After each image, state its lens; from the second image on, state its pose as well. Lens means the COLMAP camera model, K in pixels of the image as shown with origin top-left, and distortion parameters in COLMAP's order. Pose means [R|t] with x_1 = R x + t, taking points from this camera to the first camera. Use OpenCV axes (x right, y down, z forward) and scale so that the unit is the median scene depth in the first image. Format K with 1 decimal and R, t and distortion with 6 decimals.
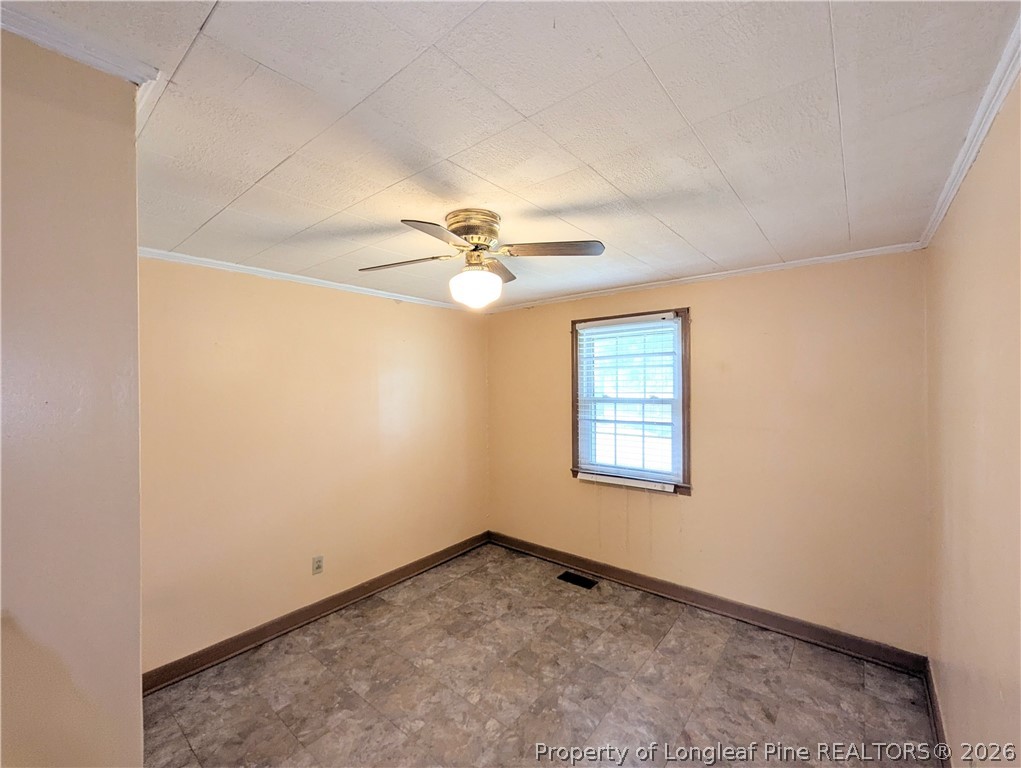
lens RADIAL K [[423.2, 0, 512.0], [0, 423.2, 384.7], [0, 0, 1]] dist [0.000601, -0.000007]
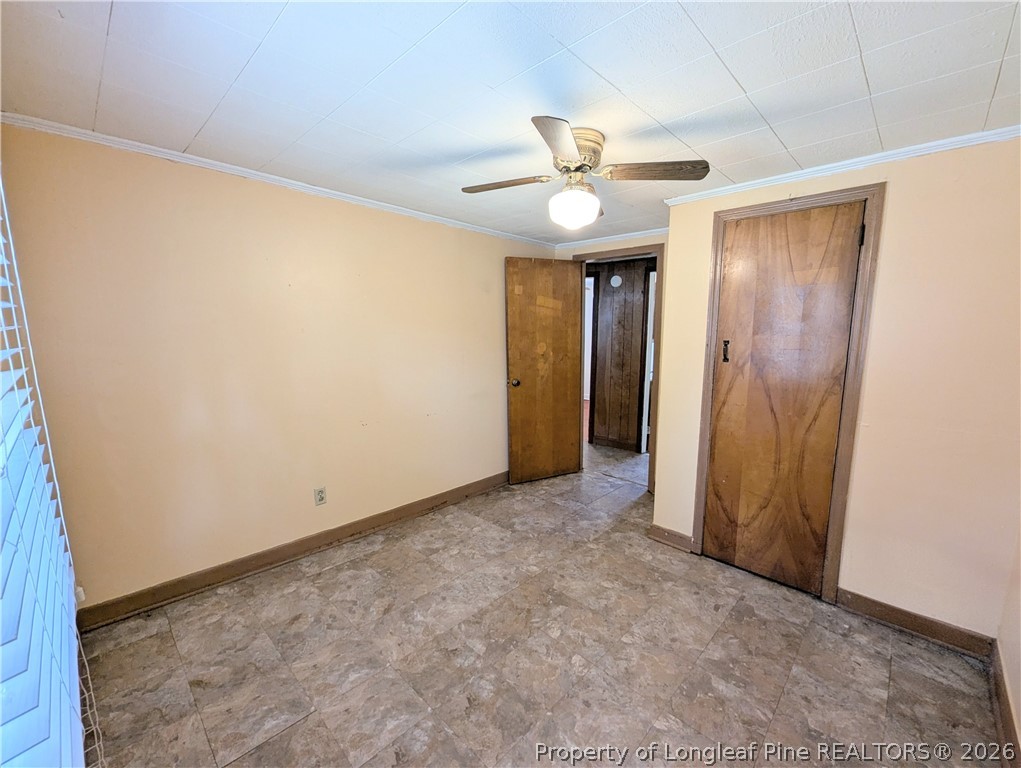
lens RADIAL K [[423.2, 0, 508.1], [0, 423.2, 388.3], [0, 0, 1]] dist [0.000601, -0.000007]
pose [[-0.996539, -0.012193, 0.082231, -0.009723], [-0.000029, 0.989236, 0.146329, 0.044140], [-0.083130, 0.145821, -0.985812, 1.774318]]
